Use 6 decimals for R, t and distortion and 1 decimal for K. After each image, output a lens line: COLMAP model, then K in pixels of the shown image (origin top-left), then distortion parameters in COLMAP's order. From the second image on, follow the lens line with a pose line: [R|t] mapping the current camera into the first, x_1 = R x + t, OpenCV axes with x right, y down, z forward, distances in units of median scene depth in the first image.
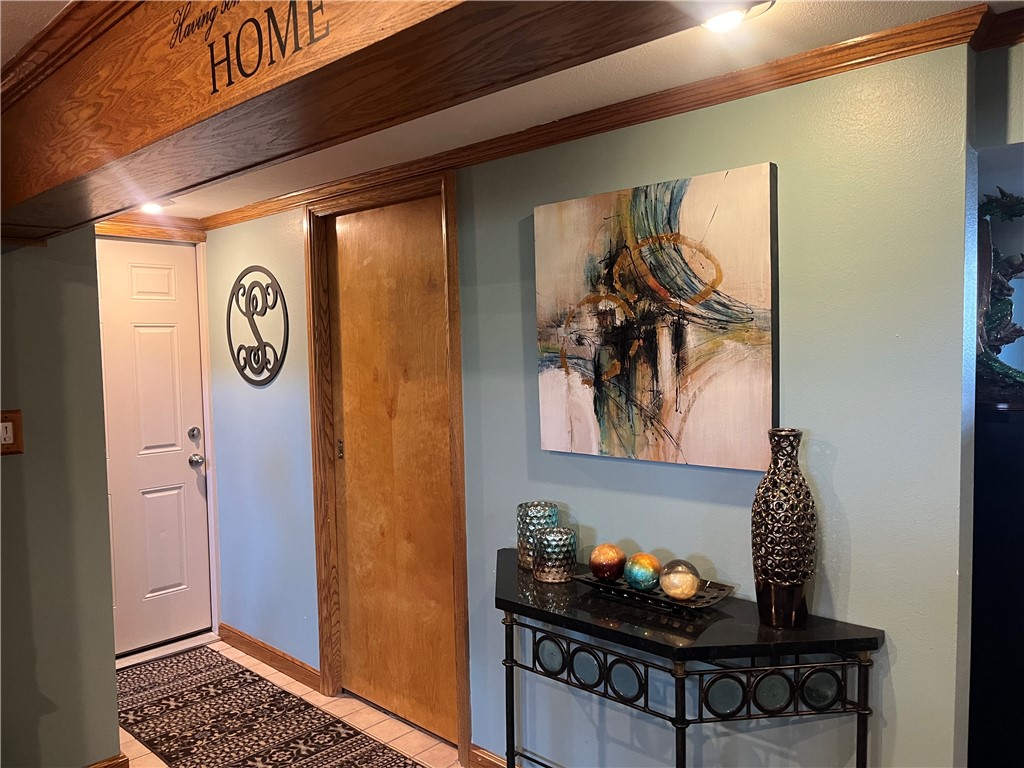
lens RADIAL K [[770.6, 0, 512.0], [0, 770.6, 384.0], [0, 0, 1]] dist [0.063127, -0.075990]
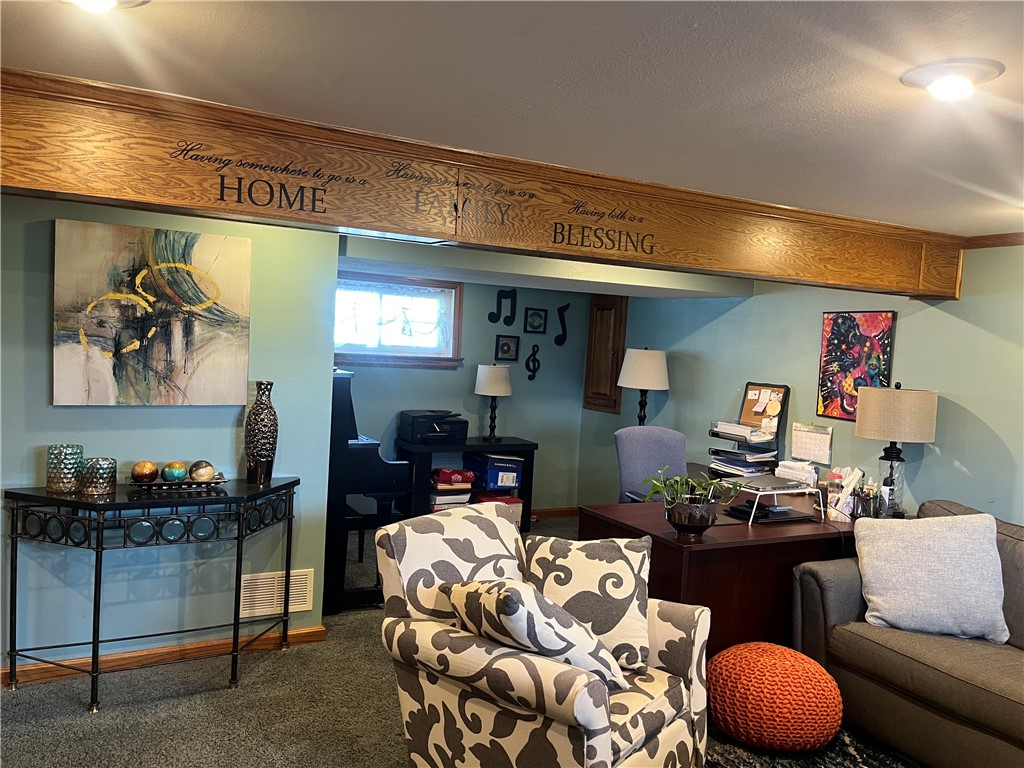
lens RADIAL K [[770.6, 0, 512.0], [0, 770.6, 384.0], [0, 0, 1]] dist [0.063127, -0.075990]
pose [[0.333778, -0.007104, 0.942625, -1.074365], [-0.006874, 0.999927, 0.009970, 0.035955], [-0.942627, -0.009807, 0.333705, -0.189643]]
